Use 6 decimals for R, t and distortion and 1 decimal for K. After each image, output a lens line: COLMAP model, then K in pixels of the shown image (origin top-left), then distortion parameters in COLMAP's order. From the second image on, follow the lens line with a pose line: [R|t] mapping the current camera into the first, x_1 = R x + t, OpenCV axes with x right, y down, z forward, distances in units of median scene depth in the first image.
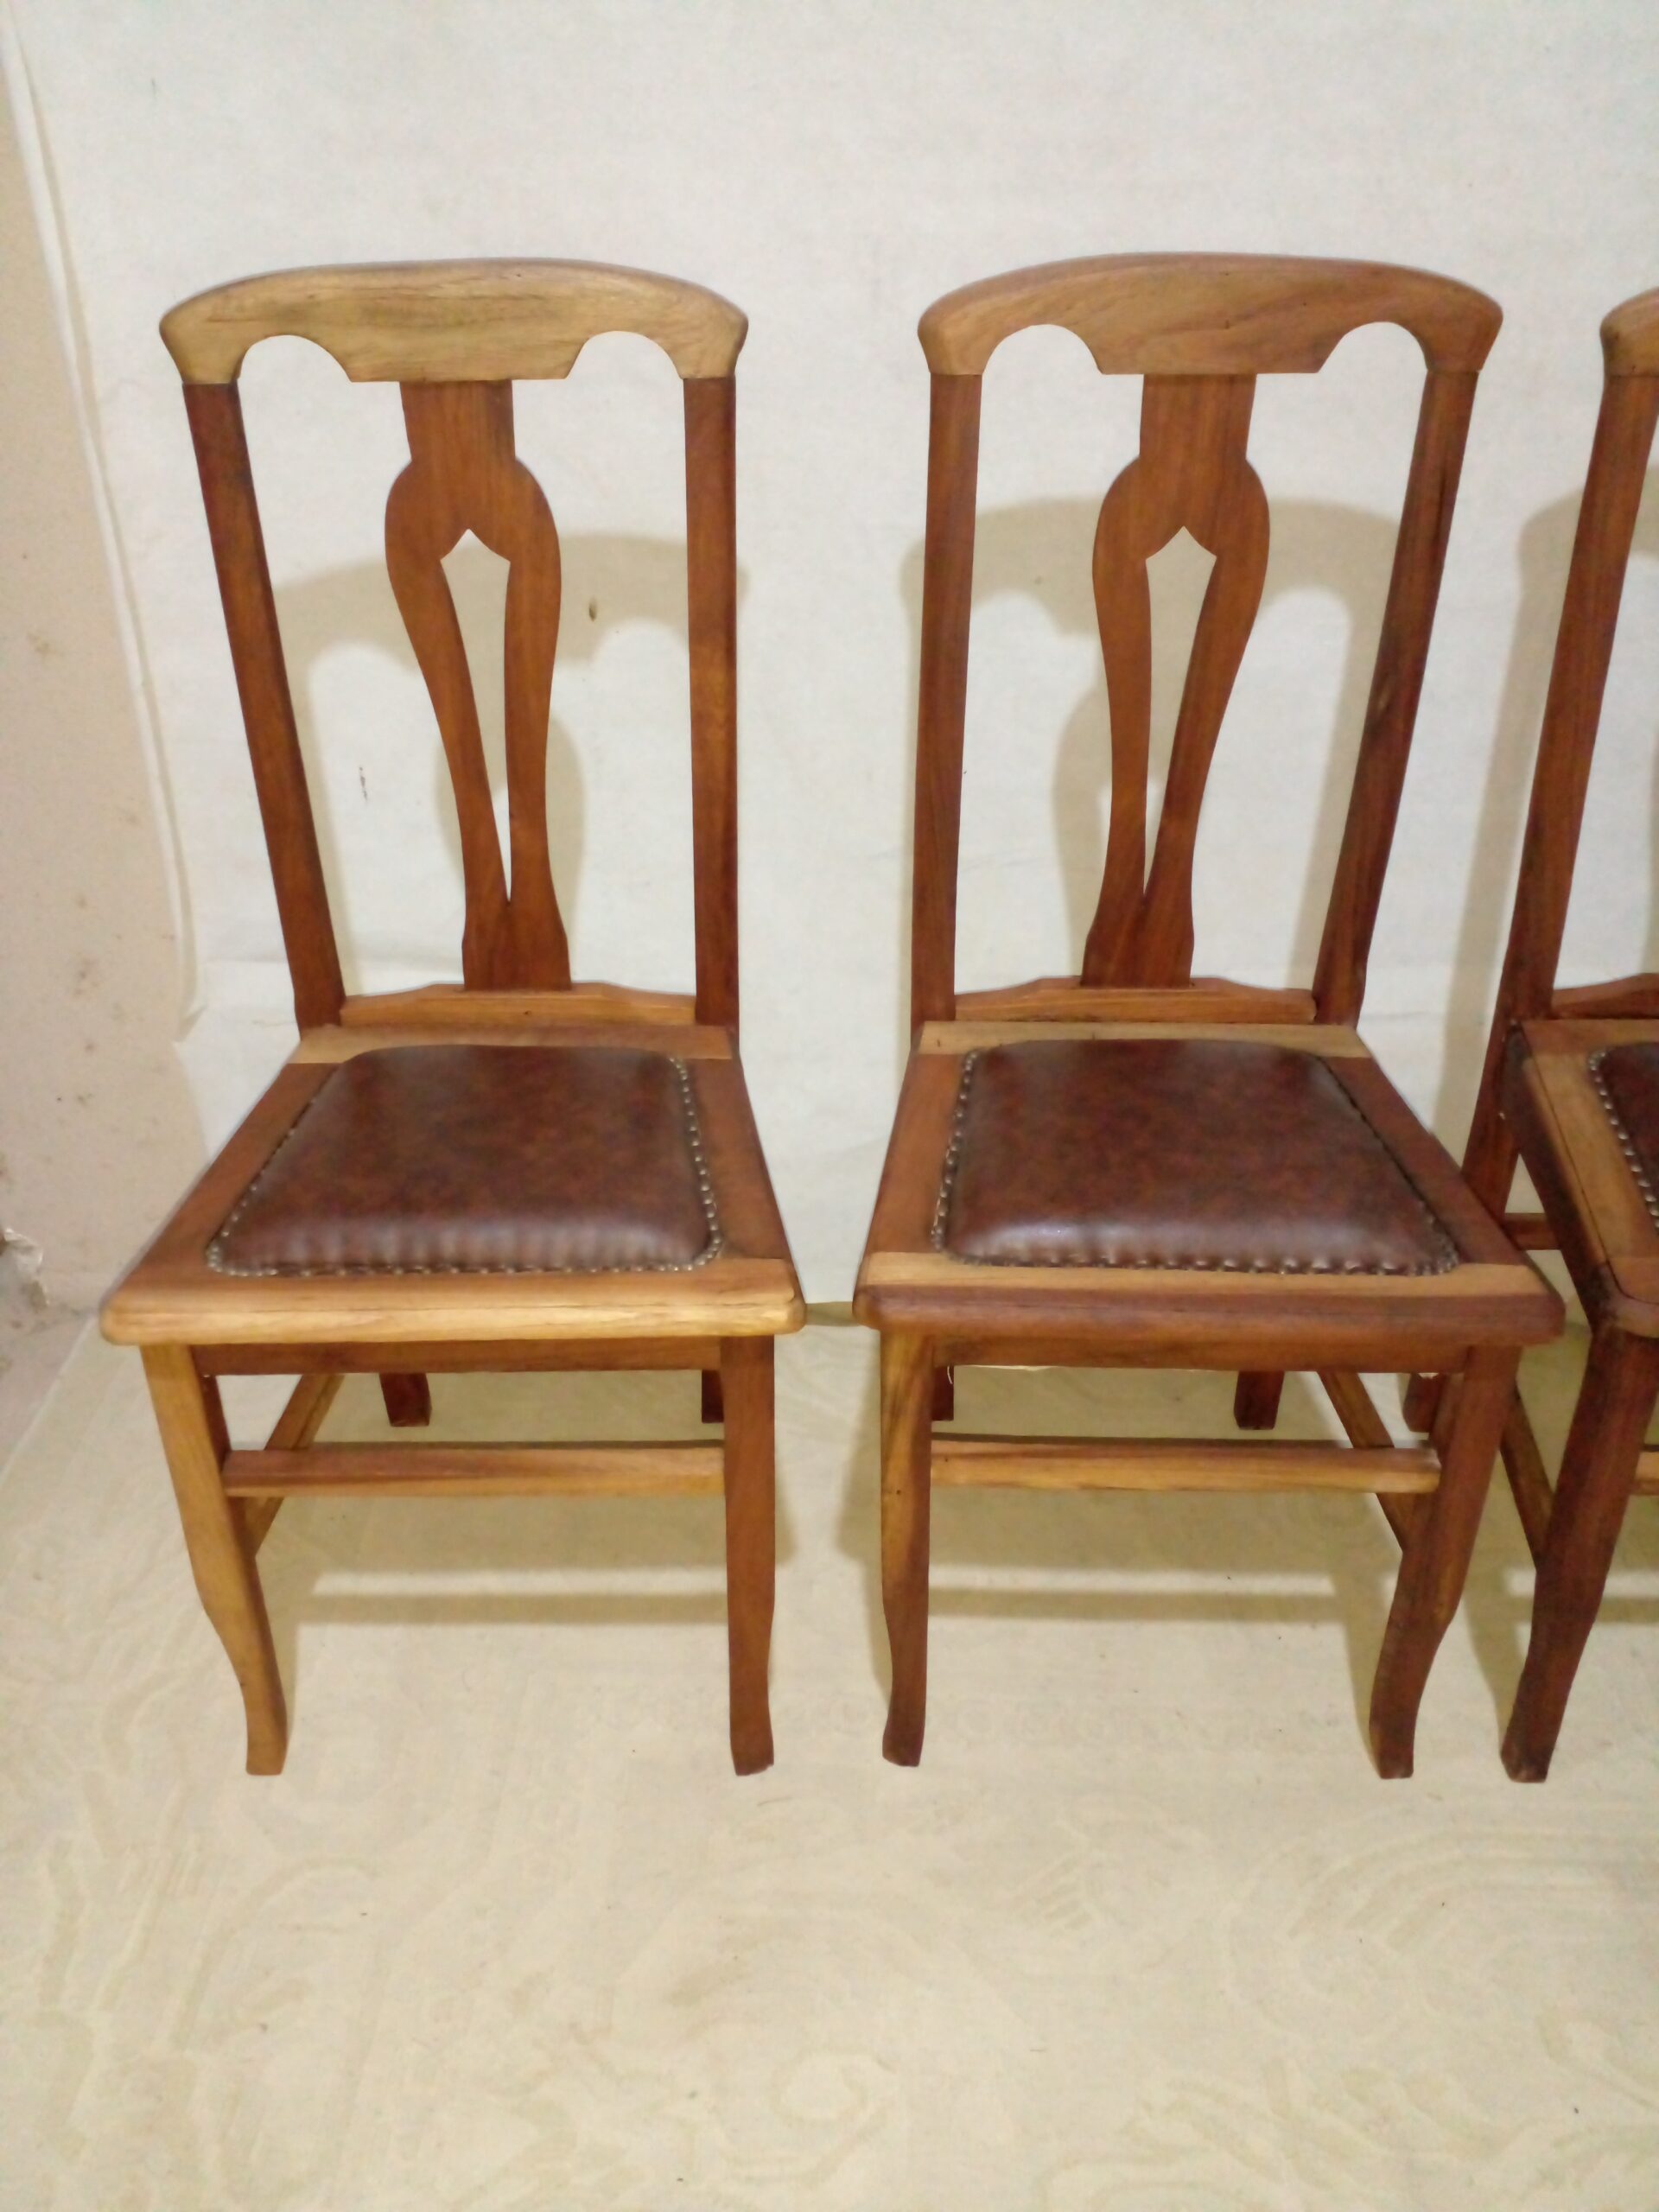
lens RADIAL K [[1716.4, 0, 828.4], [0, 1716.4, 1155.6], [0, 0, 1]] dist [0.004803, -0.017872]
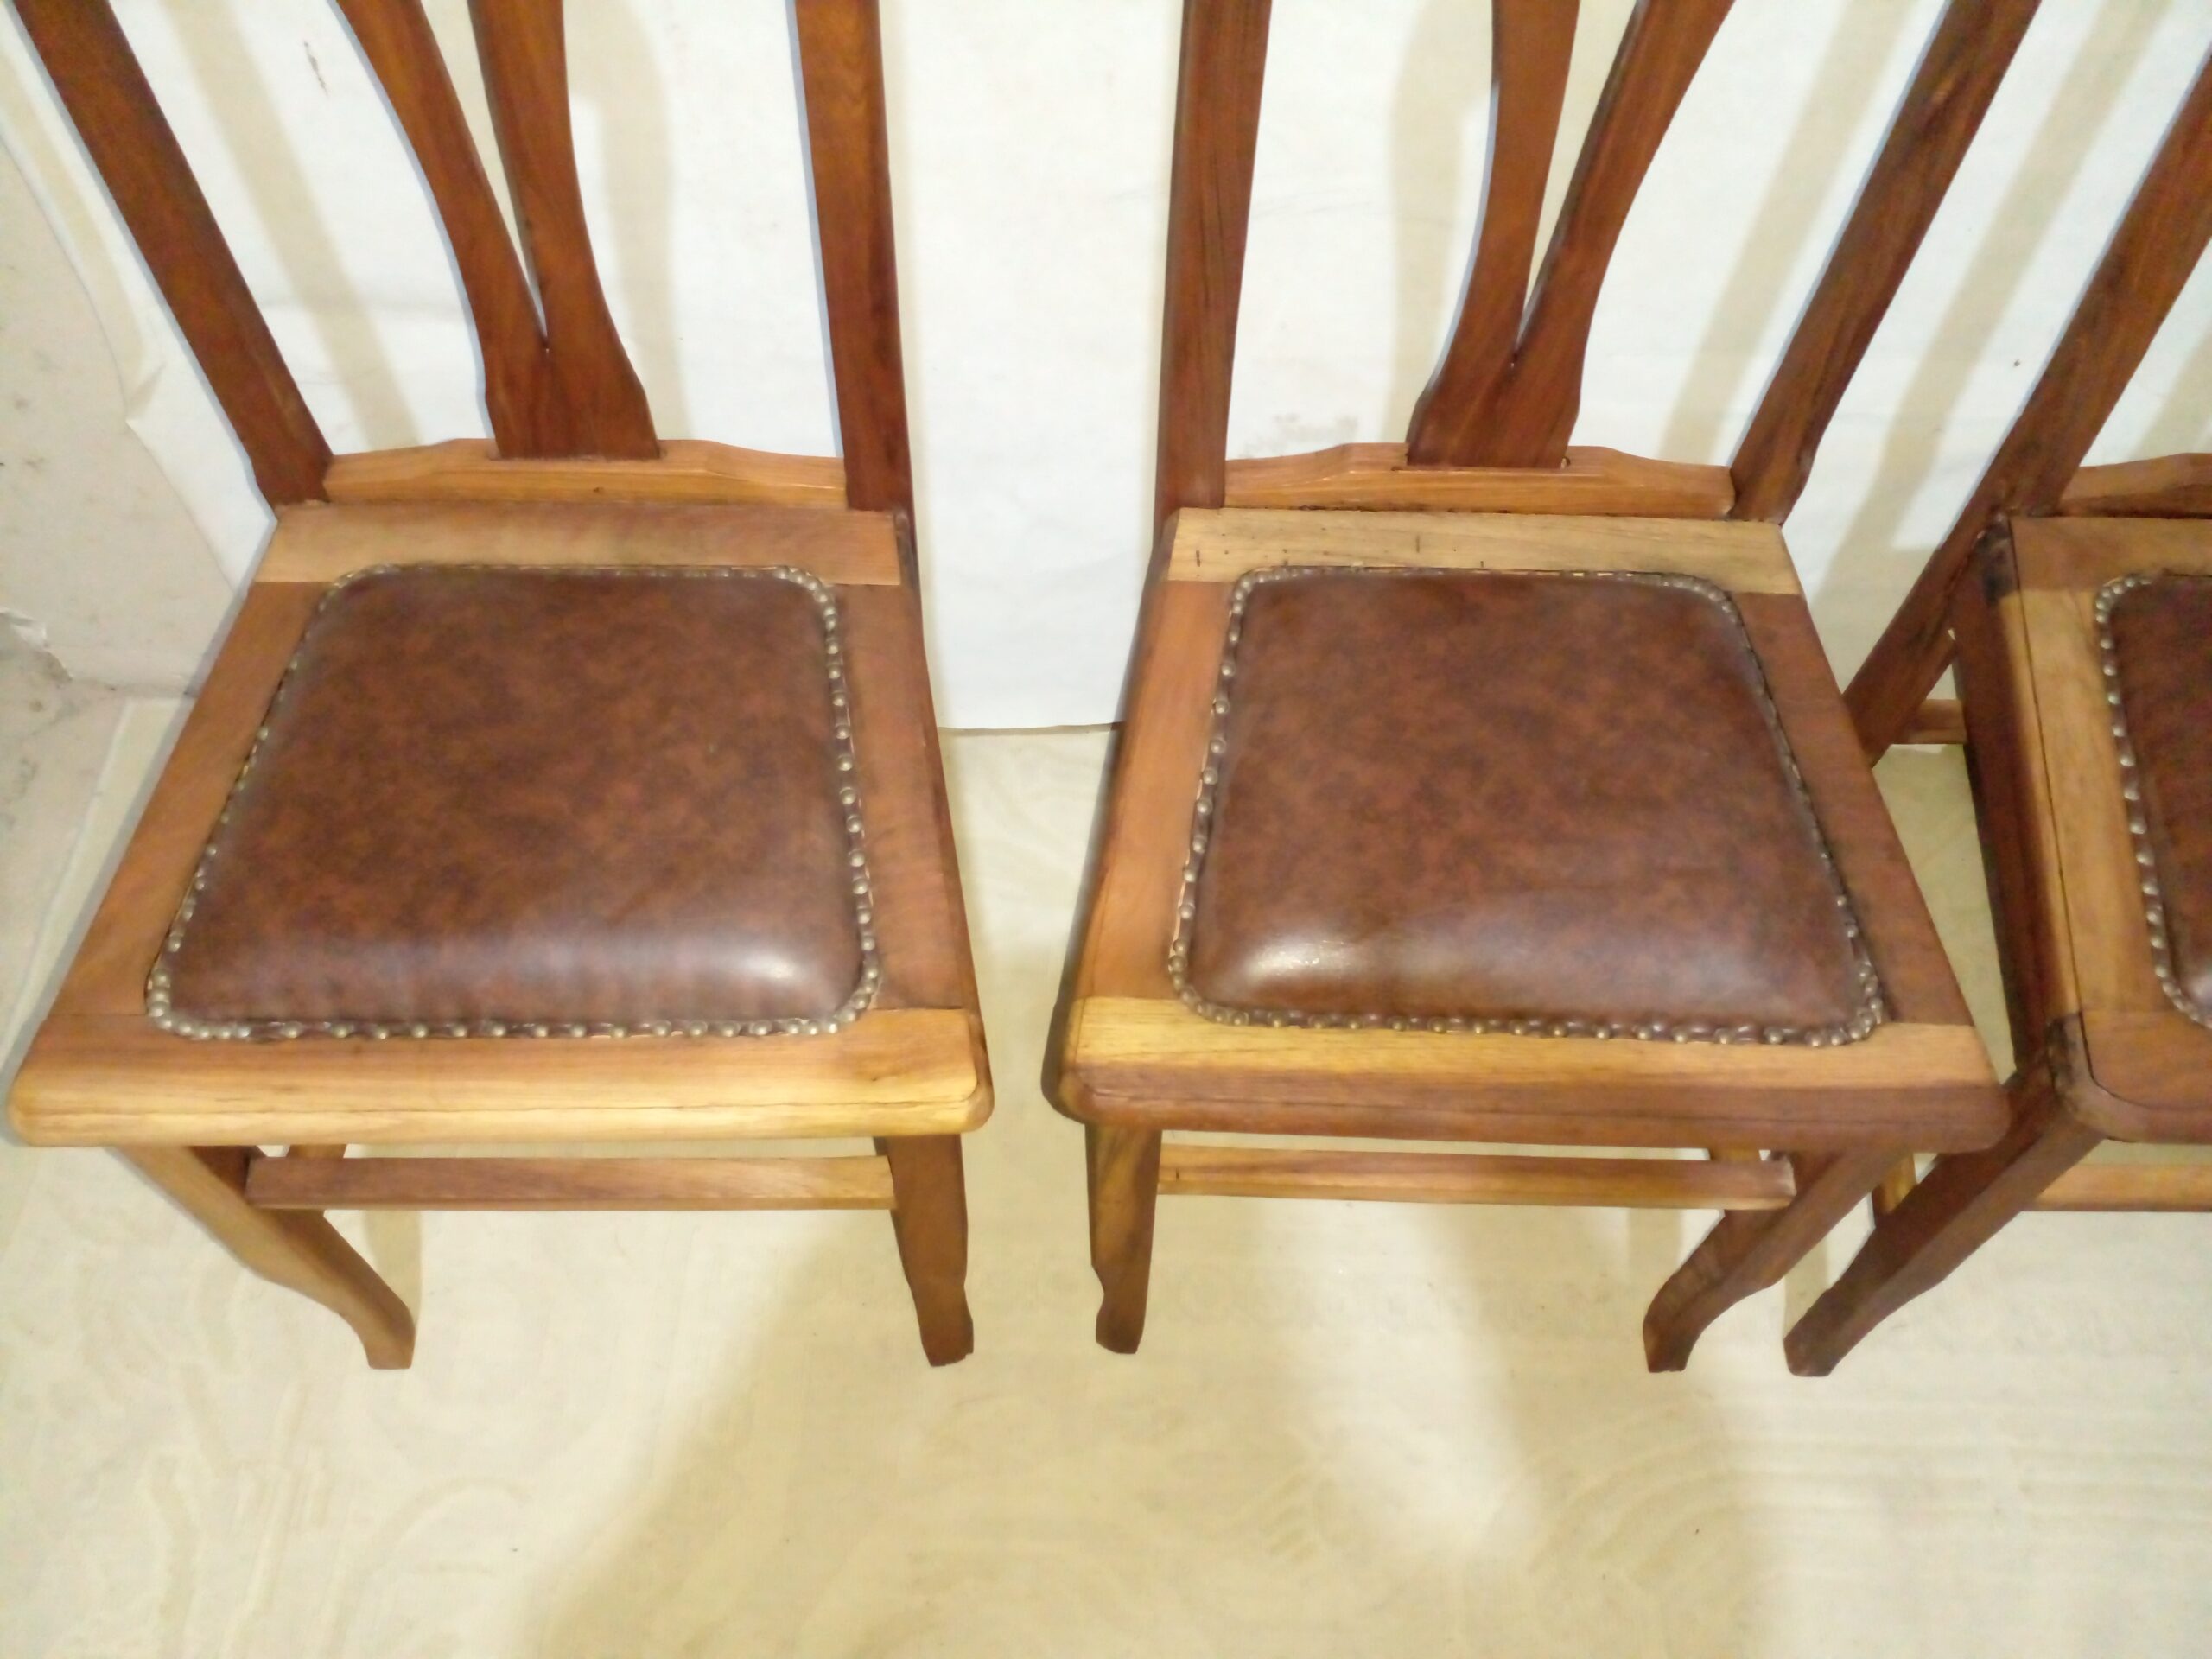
lens RADIAL K [[1716.4, 0, 1134.1], [0, 1716.4, 946.9], [0, 0, 1]] dist [0.004803, -0.017872]
pose [[0.999255, 0.016673, 0.034807, 0.017341], [-0.030510, 0.893586, 0.447854, -0.242933], [-0.023636, -0.448582, 0.893429, 0.310082]]
